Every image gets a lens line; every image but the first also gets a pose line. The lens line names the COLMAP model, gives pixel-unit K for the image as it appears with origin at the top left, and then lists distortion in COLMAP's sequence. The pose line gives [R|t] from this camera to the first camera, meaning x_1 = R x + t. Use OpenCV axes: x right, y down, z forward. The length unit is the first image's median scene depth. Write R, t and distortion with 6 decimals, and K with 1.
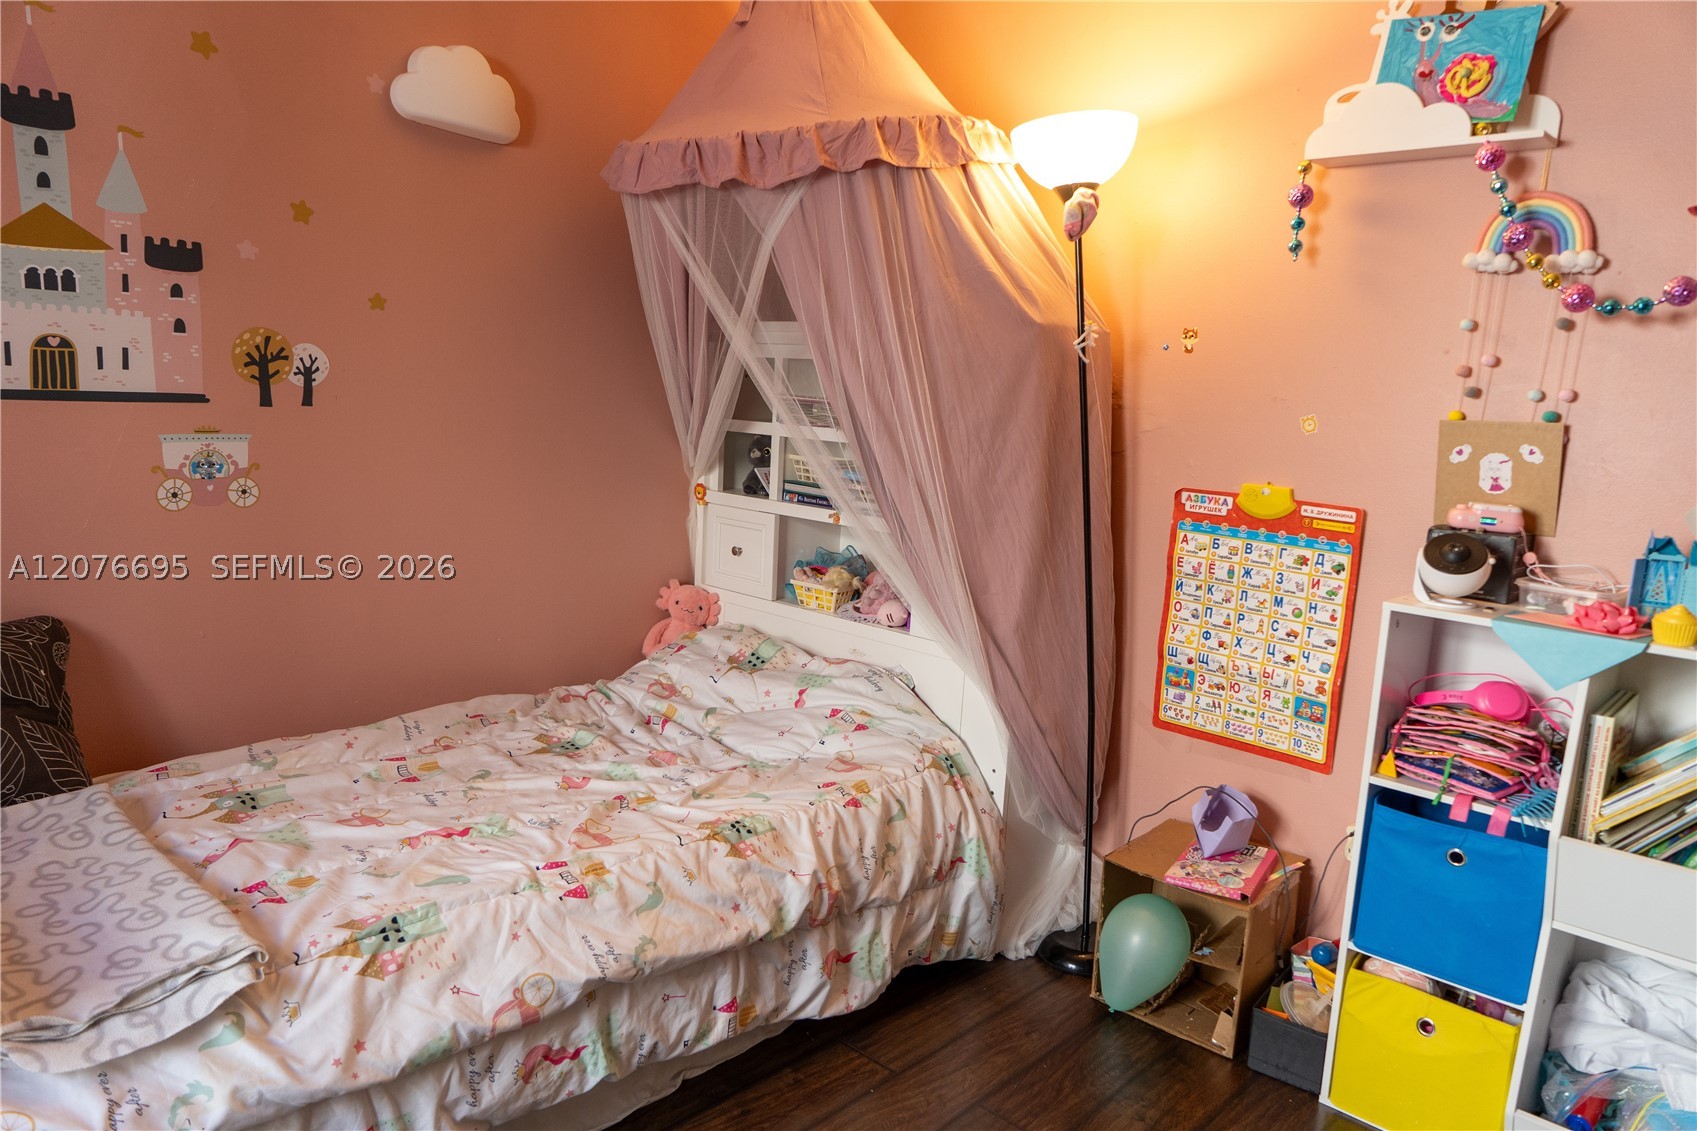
lens RADIAL K [[1153.4, 0, 848.1], [0, 1153.4, 564.0], [0, 0, 1]] dist [-0.000902, 0.002984]
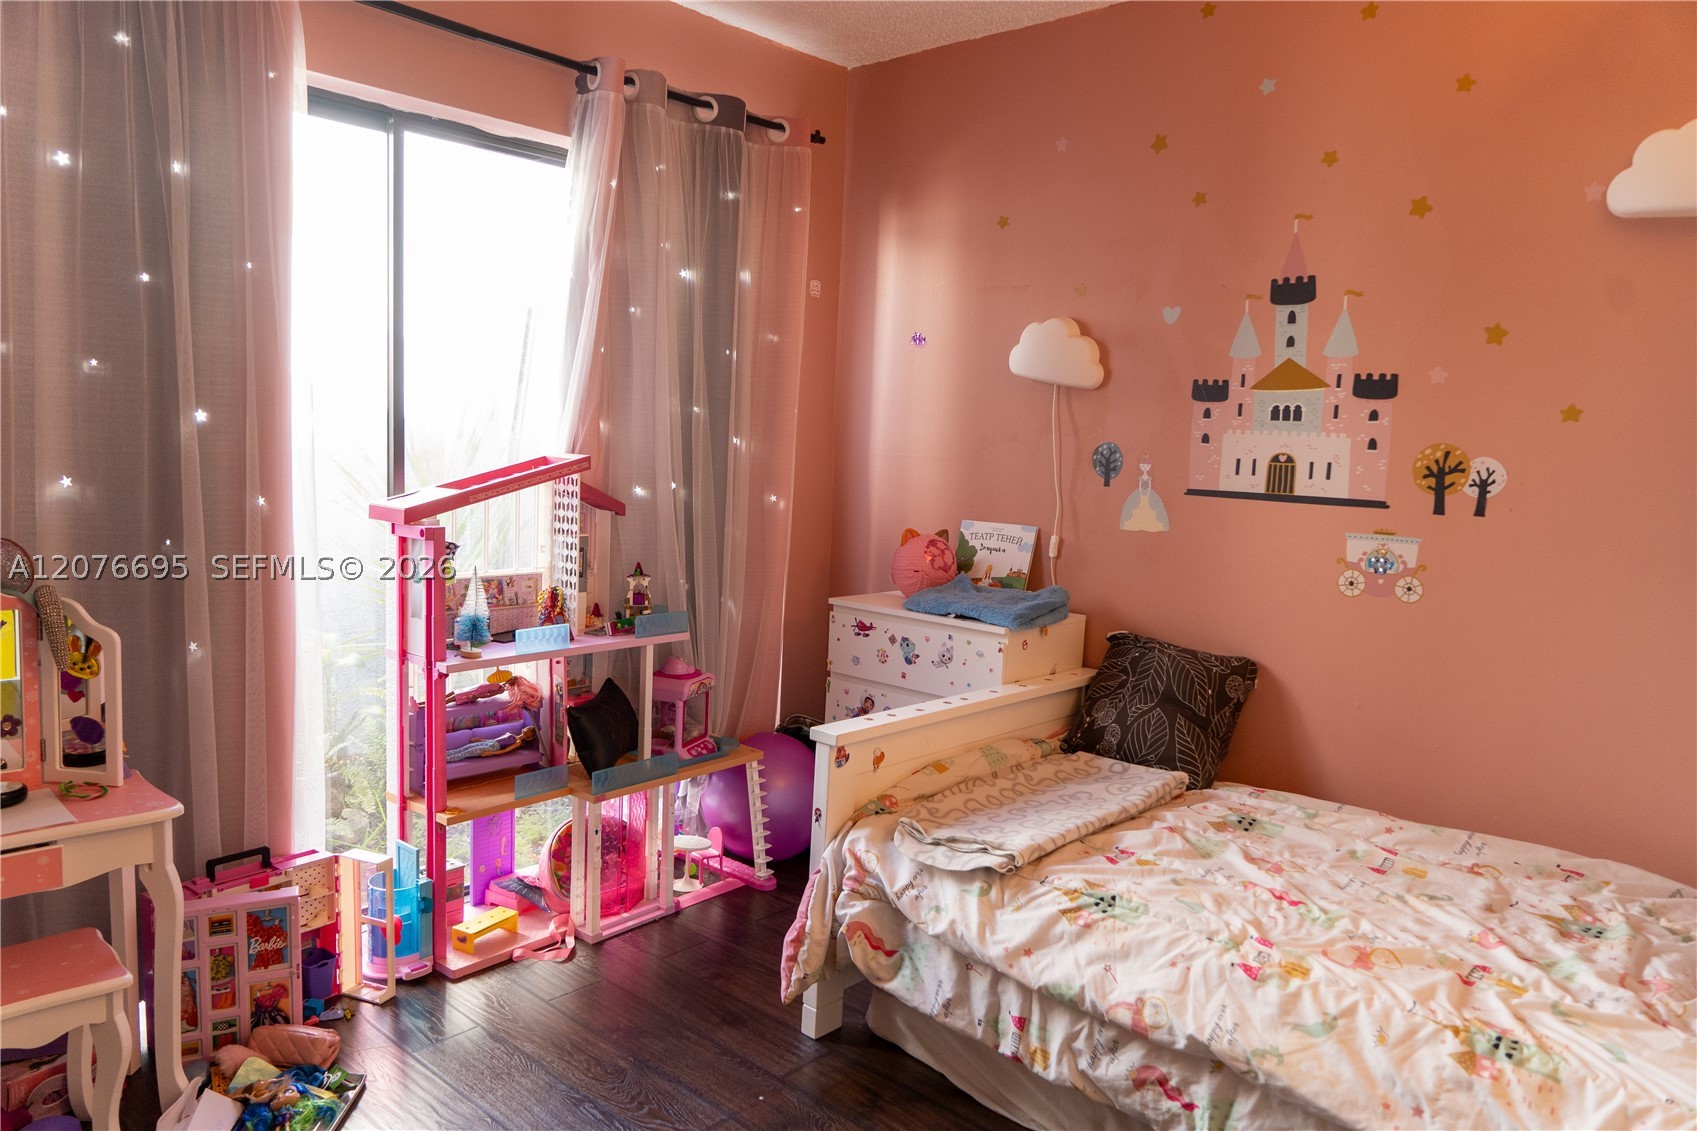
lens RADIAL K [[1153.4, 0, 848.5], [0, 1153.4, 567.0], [0, 0, 1]] dist [-0.000902, 0.002984]
pose [[0.029765, 0.061878, -0.997640, 0.633082], [-0.199462, 0.978376, 0.054732, -0.040145], [0.979453, 0.197362, 0.041464, 0.460514]]
